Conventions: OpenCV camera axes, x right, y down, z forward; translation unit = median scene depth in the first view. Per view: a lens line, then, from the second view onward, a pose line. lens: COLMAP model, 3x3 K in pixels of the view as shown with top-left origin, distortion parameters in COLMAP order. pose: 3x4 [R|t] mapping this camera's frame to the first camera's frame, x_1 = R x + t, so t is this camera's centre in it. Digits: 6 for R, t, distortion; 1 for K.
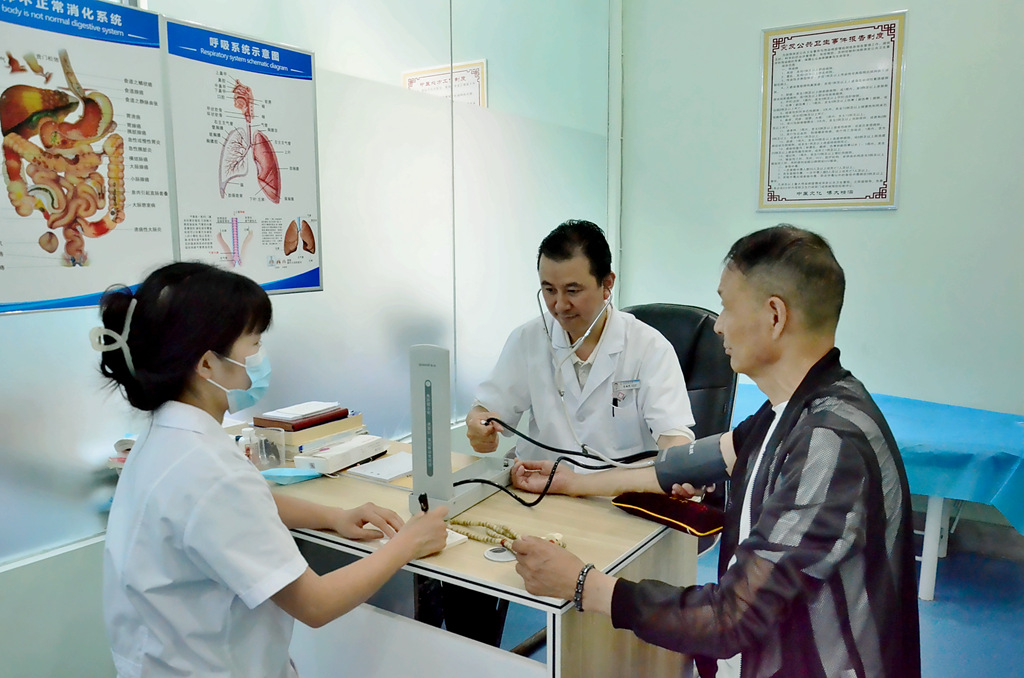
lens RADIAL K [[808.2, 0, 513.4], [0, 808.2, 342.8], [0, 0, 1]] dist [0.012153, 0.009944]
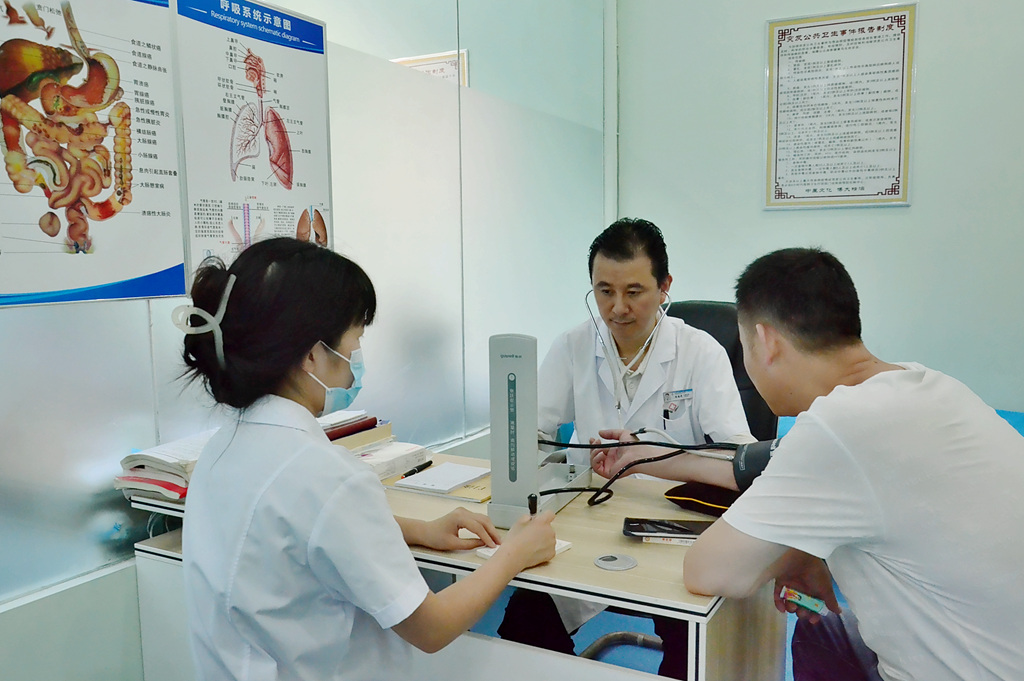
lens RADIAL K [[855.5, 0, 515.7], [0, 855.5, 343.2], [0, 0, 1]] dist [0.049739, -0.011320]
pose [[0.994598, -0.013501, 0.102920, -0.163198], [0.016454, 0.999475, -0.027902, 0.031752], [-0.102490, 0.029444, 0.994298, 0.040576]]
